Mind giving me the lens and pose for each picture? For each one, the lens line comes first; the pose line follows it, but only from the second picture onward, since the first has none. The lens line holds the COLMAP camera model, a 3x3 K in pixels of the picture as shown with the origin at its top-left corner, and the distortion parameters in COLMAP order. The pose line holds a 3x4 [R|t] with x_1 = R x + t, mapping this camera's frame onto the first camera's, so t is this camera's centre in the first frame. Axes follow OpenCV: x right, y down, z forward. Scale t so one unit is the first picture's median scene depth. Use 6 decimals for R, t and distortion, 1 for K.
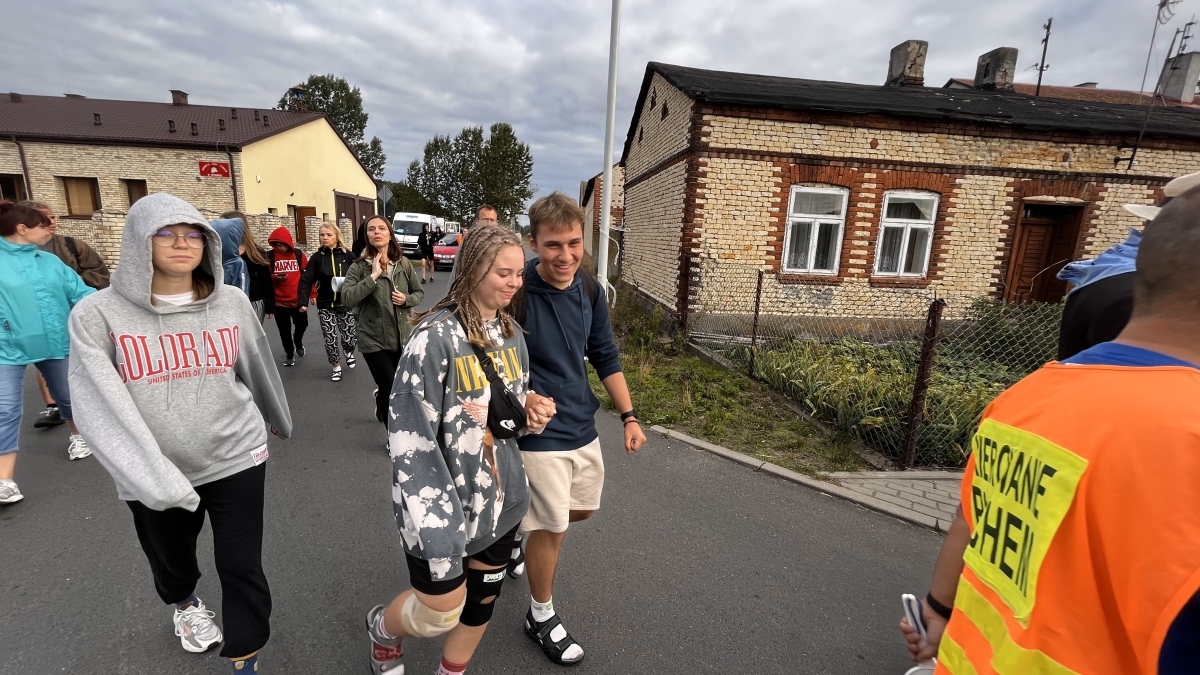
lens RADIAL K [[480.6, 0, 596.8], [0, 480.6, 334.1], [0, 0, 1]] dist [-0.003888, -0.000289]
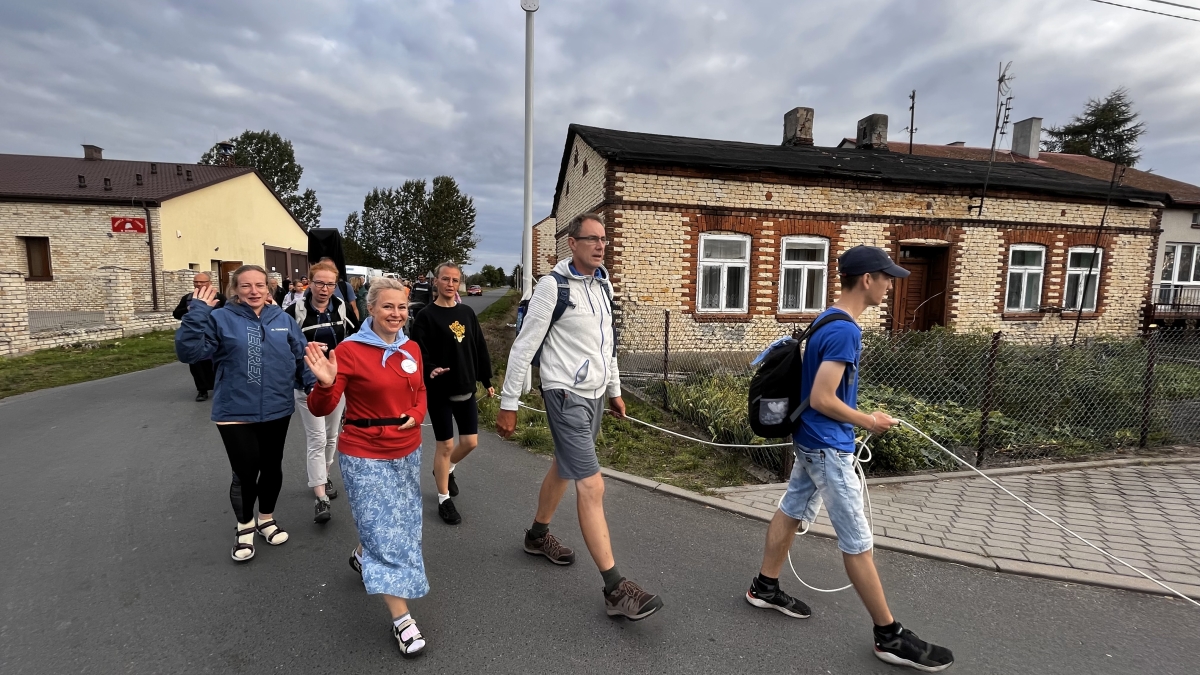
lens RADIAL K [[480.6, 0, 596.4], [0, 480.6, 334.1], [0, 0, 1]] dist [-0.003888, -0.000289]
pose [[0.993670, -0.037319, 0.105961, 0.043000], [0.047224, 0.994587, -0.092557, 0.009986], [-0.101934, 0.096975, 0.990053, -0.041128]]
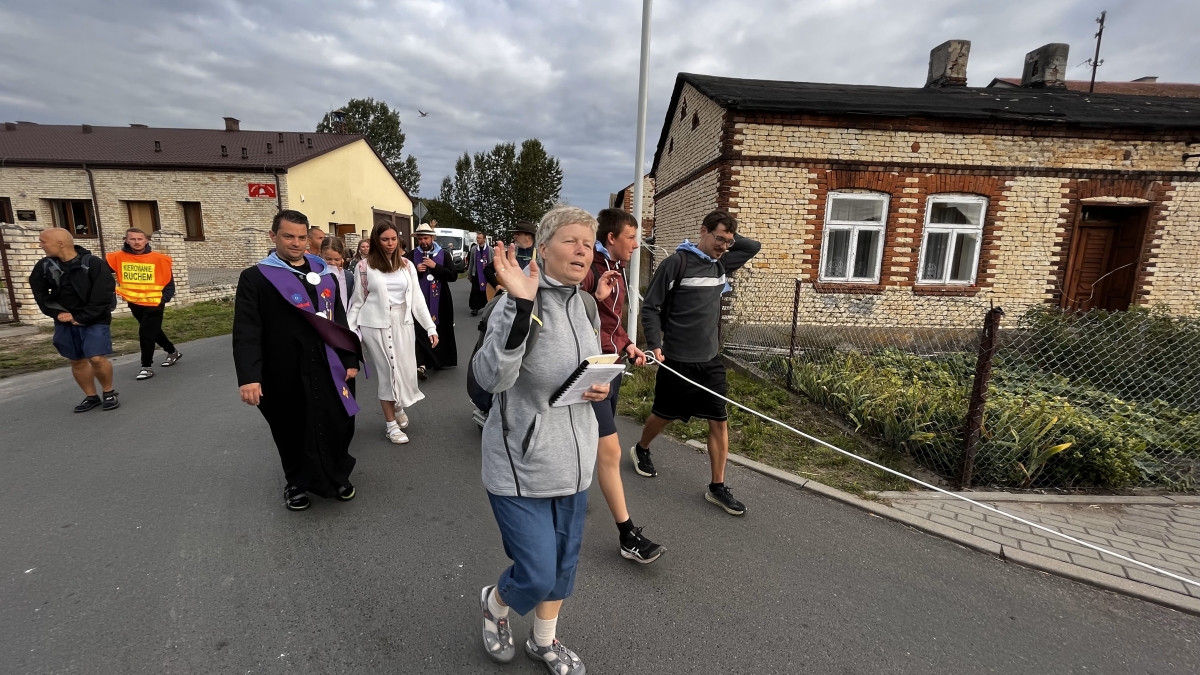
lens RADIAL K [[480.6, 0, 597.1], [0, 480.6, 334.2], [0, 0, 1]] dist [-0.003888, -0.000289]
pose [[0.998067, -0.005903, -0.061874, -0.003239], [0.004468, 0.999718, -0.023316, -0.001014], [0.061994, 0.022994, 0.997812, 0.006835]]
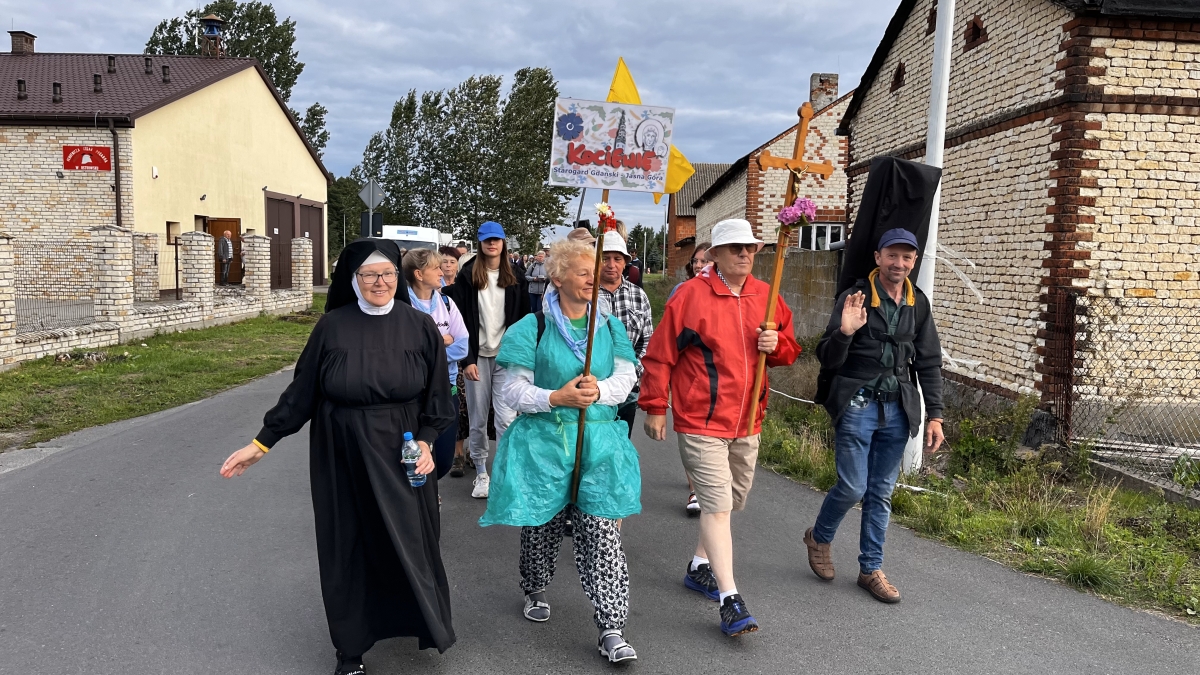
lens RADIAL K [[893.1, 0, 609.9], [0, 893.1, 347.8], [0, 0, 1]] dist [0.050076, -0.075856]
pose [[0.997075, -0.010873, -0.075655, -0.227561], [0.002923, 0.994531, -0.104402, -0.000545], [0.076377, 0.103875, 0.991653, -0.019182]]
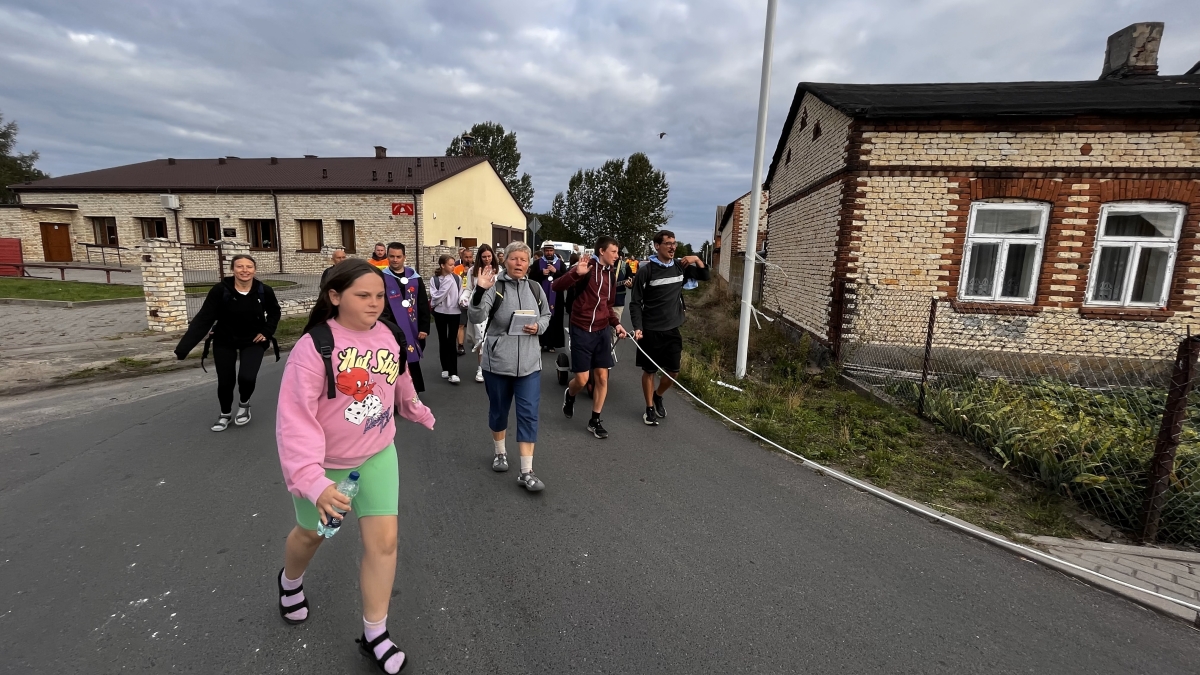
lens RADIAL K [[480.6, 0, 598.2], [0, 480.6, 333.8], [0, 0, 1]] dist [-0.003888, -0.000289]
pose [[0.964334, 0.027749, -0.263229, -0.017953], [-0.041258, 0.998092, -0.045930, 0.001027], [0.261452, 0.055152, 0.963639, -0.015898]]
